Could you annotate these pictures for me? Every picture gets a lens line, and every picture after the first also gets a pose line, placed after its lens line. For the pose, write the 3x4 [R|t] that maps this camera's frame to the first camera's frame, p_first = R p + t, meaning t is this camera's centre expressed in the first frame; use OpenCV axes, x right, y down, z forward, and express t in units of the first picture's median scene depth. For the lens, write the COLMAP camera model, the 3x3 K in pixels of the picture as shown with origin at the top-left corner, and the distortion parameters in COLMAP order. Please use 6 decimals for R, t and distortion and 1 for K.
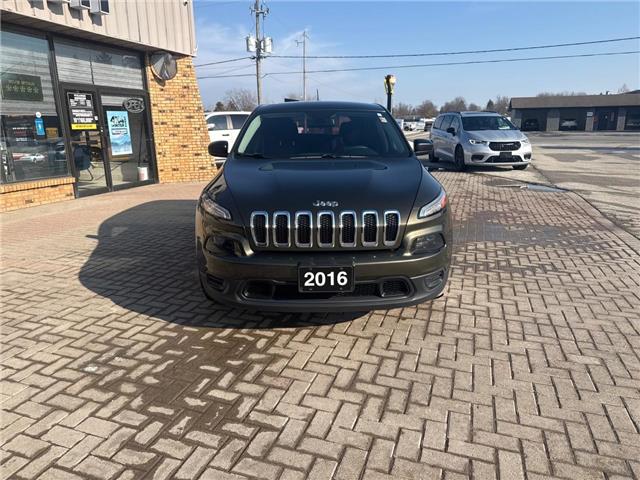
lens RADIAL K [[452.6, 0, 321.1], [0, 452.6, 237.8], [0, 0, 1]] dist [0.049418, -0.077179]
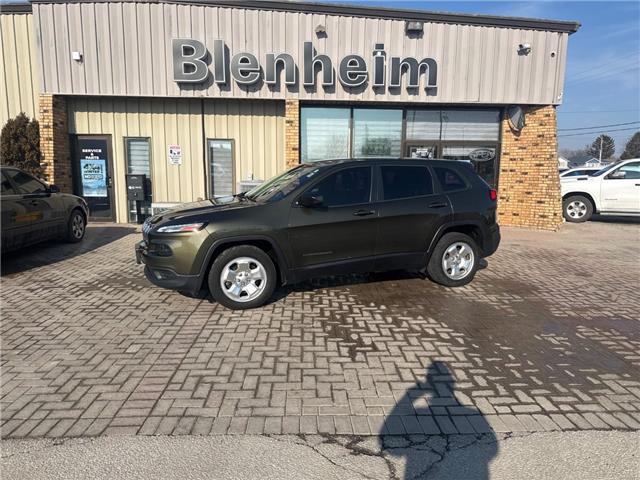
lens RADIAL K [[442.0, 0, 321.2], [0, 442.0, 240.3], [0, 0, 1]] dist [0.095134, -0.145614]
pose [[0.363735, 0.165368, -0.916706, 1.280790], [-0.237997, 0.967951, 0.080179, -0.192517], [0.900586, 0.189010, 0.391435, 0.592748]]
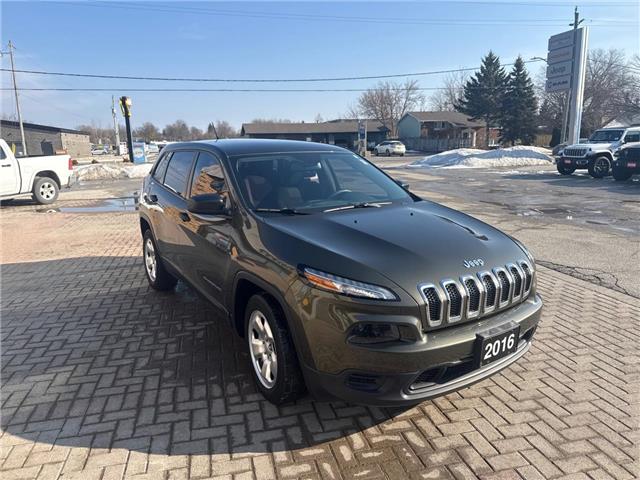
lens RADIAL K [[453.8, 0, 320.0], [0, 453.8, 240.0], [0, 0, 1]] dist [0.021039, -0.033711]
pose [[0.839618, -0.117007, 0.530426, -0.472388], [0.139013, 0.990289, -0.001597, -0.106387], [-0.525088, 0.075077, 0.847730, 0.246626]]
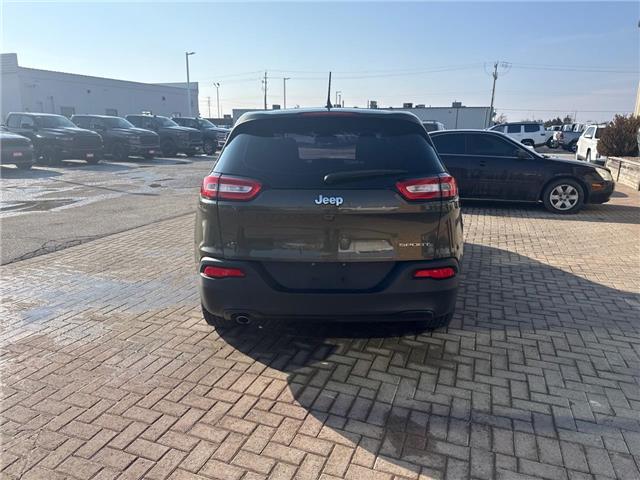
lens RADIAL K [[449.4, 0, 322.5], [0, 449.4, 243.6], [0, 0, 1]] dist [0.037938, -0.056654]
pose [[-0.999701, -0.002528, 0.024307, -0.016949], [0.009179, 0.882973, 0.469333, -0.566086], [-0.022649, 0.469416, -0.882686, 2.190976]]
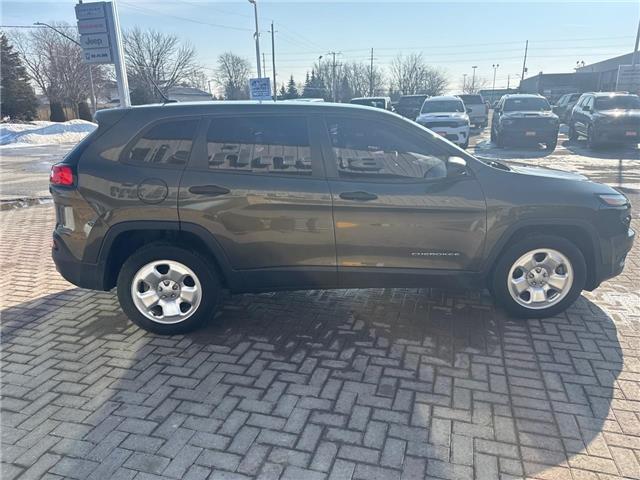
lens RADIAL K [[449.4, 0, 322.5], [0, 449.4, 243.6], [0, 0, 1]] dist [0.037938, -0.056654]
pose [[-0.052614, -0.274405, 0.960174, -0.932386], [0.256378, 0.925566, 0.278563, -0.335509], [-0.965143, 0.260824, 0.021654, 1.205083]]
